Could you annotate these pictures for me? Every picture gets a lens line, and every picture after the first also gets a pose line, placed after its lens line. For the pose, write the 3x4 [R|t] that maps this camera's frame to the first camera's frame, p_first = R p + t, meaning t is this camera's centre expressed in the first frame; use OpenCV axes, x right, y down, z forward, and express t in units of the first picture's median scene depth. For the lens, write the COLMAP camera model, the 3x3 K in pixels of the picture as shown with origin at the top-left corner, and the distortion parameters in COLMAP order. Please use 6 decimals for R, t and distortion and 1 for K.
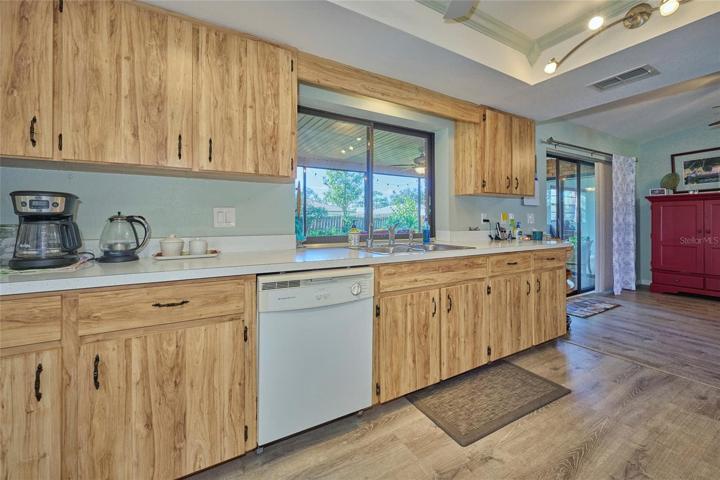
lens RADIAL K [[294.7, 0, 363.9], [0, 294.7, 221.5], [0, 0, 1]] dist [-0.001272, 0.000235]
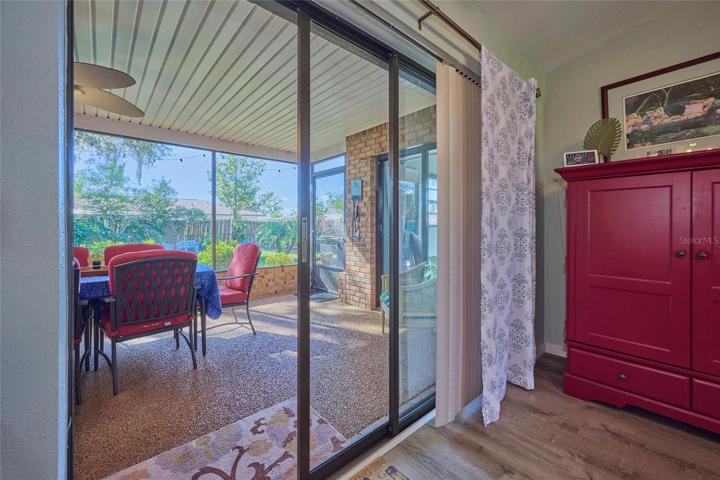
lens RADIAL K [[294.7, 0, 362.0], [0, 294.7, 228.3], [0, 0, 1]] dist [-0.001272, 0.000235]
pose [[0.980365, -0.000266, 0.197192, 0.594079], [-0.000599, 0.999990, 0.004325, -0.001407], [-0.197191, -0.004358, 0.980355, 0.633142]]
